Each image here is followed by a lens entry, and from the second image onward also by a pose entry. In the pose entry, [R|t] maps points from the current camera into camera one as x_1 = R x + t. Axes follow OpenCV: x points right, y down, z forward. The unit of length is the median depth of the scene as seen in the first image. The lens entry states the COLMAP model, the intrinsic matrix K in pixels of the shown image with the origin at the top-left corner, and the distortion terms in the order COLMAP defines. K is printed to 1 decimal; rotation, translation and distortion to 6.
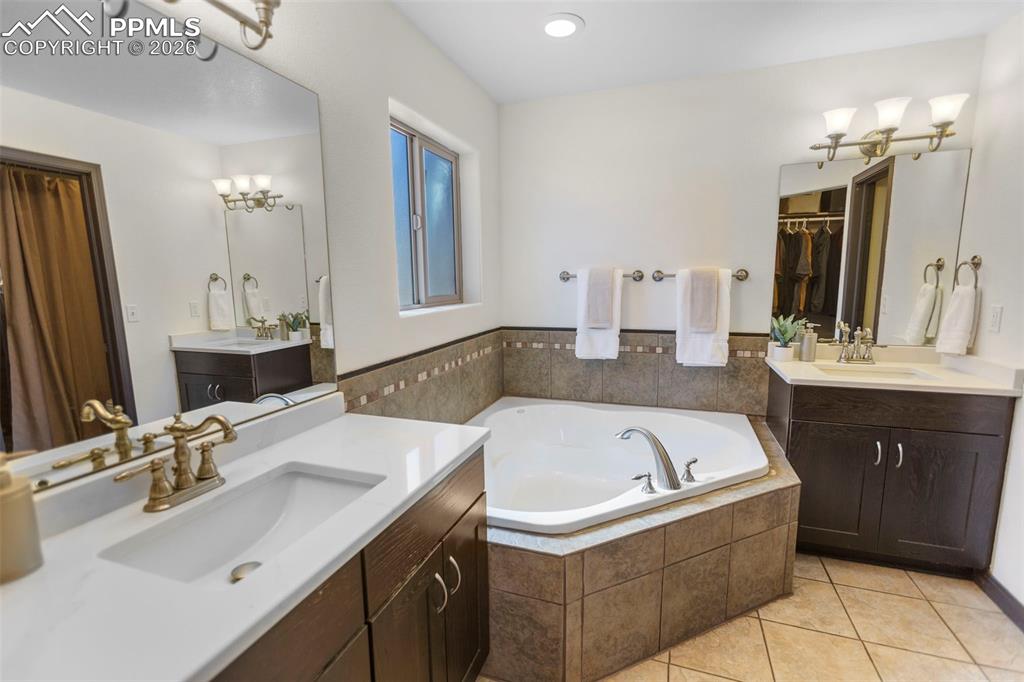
lens RADIAL K [[457.1, 0, 512.7], [0, 457.1, 344.6], [0, 0, 1]] dist [-0.004943, 0.003024]
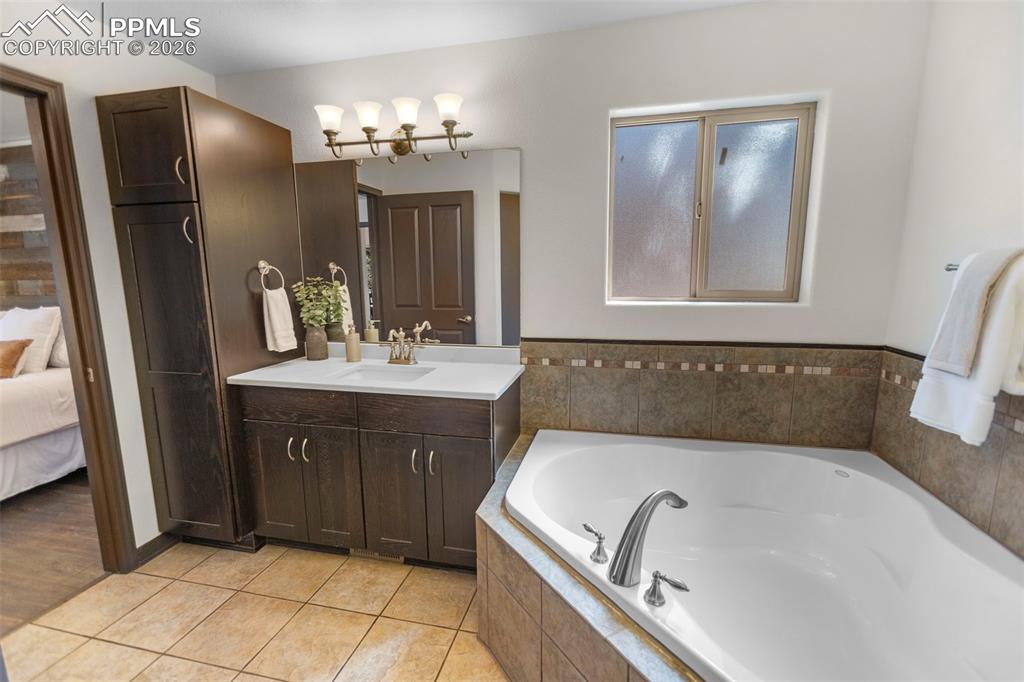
lens RADIAL K [[457.1, 0, 514.9], [0, 457.1, 342.6], [0, 0, 1]] dist [-0.004943, 0.003024]
pose [[0.117700, 0.177298, -0.977094, 0.802218], [-0.133884, 0.977783, 0.161295, -0.114838], [0.983983, 0.111833, 0.138823, 0.595061]]
